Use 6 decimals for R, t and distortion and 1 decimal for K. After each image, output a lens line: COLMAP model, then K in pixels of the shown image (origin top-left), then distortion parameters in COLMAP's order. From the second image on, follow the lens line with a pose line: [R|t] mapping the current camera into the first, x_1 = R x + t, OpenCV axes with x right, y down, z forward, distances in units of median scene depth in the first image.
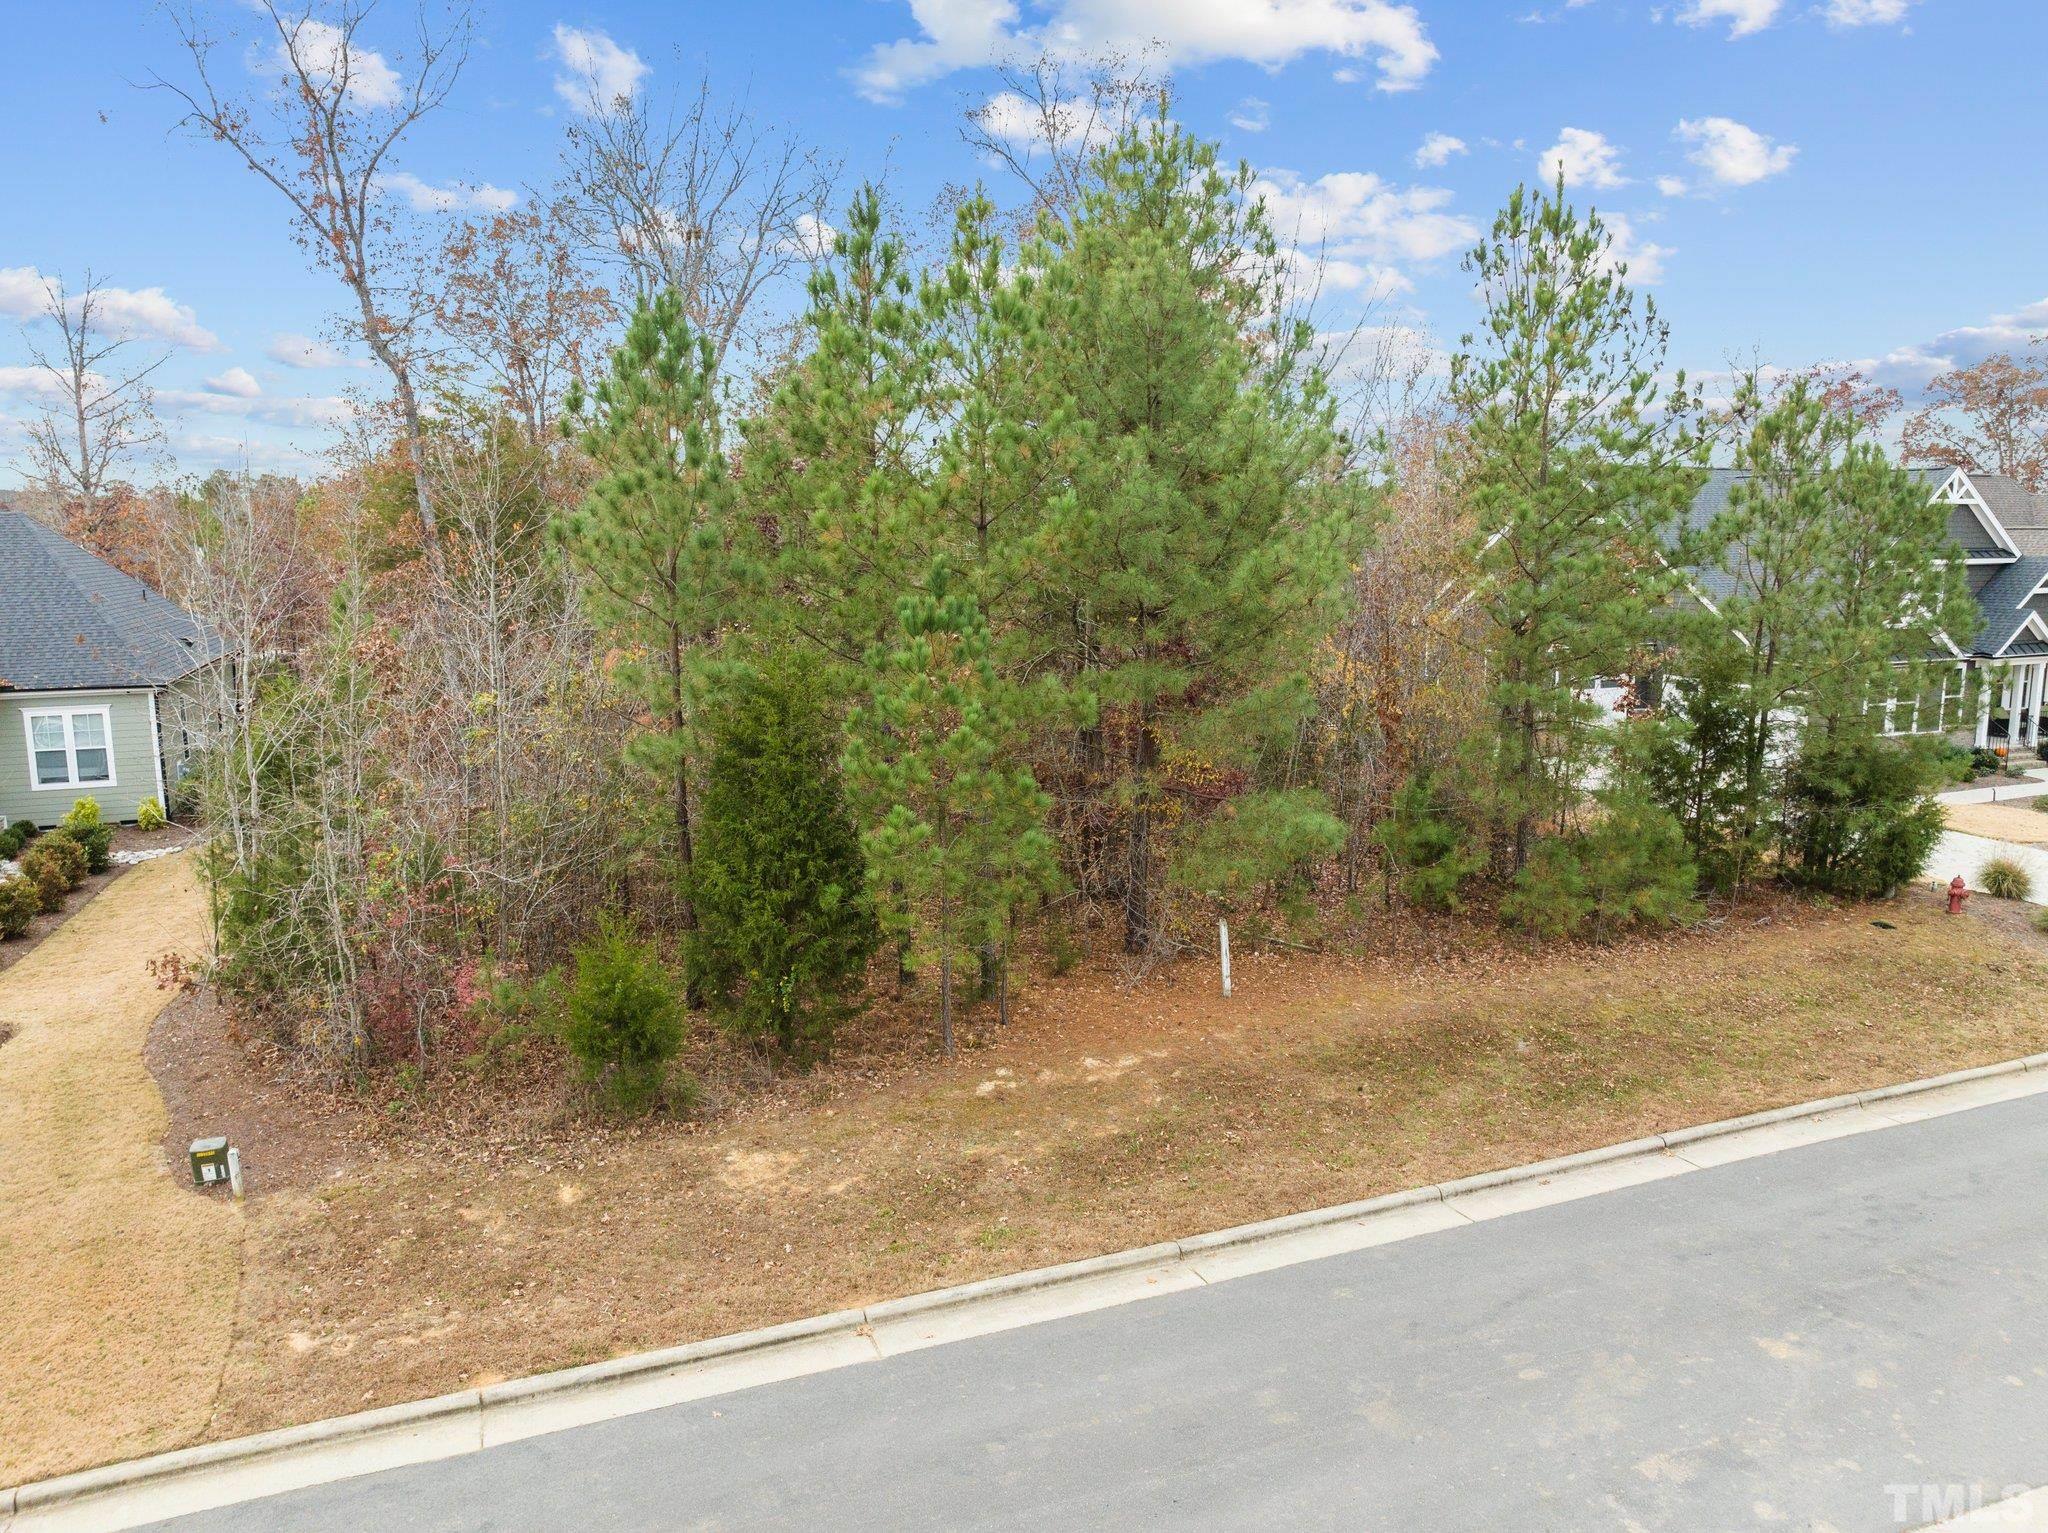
lens RADIAL K [[1449.3, 0, 1024.0], [0, 1449.3, 766.5], [0, 0, 1]] dist [-0.058392, 0.030697]
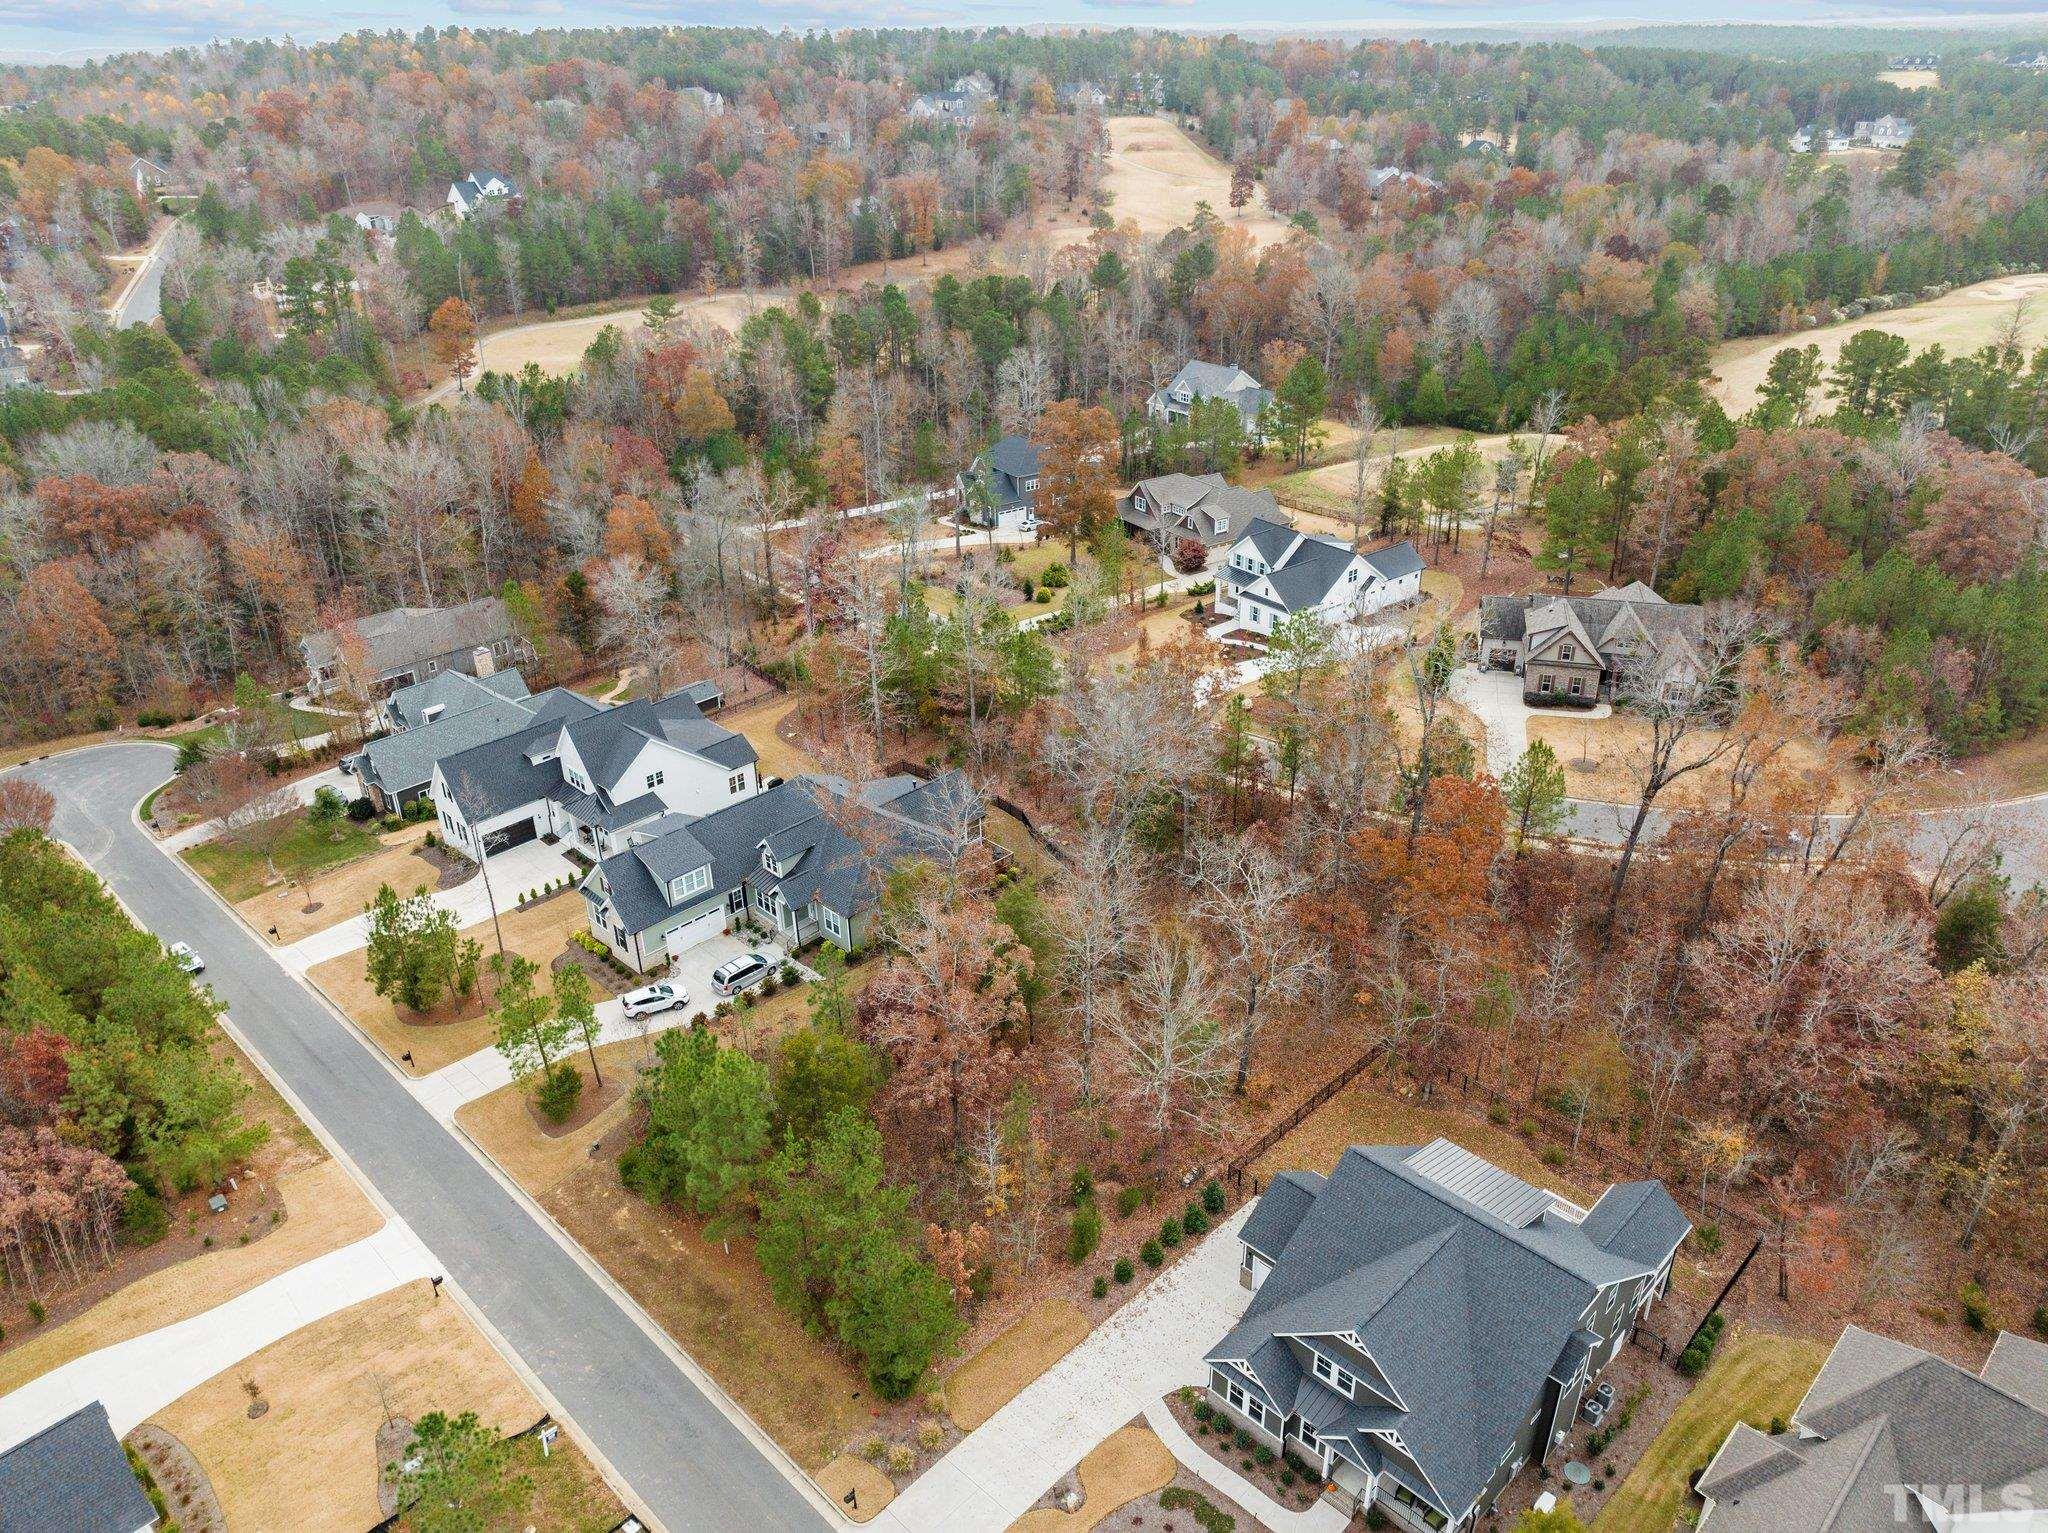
lens RADIAL K [[1436.0, 0, 1030.4], [0, 1436.0, 771.1], [0, 0, 1]] dist [-0.030328, -0.000549]
pose [[0.412887, 0.421008, -0.807636, 3.671635], [-0.128403, 0.904801, 0.406015, -3.231806], [0.901686, -0.063936, 0.427639, 0.251996]]
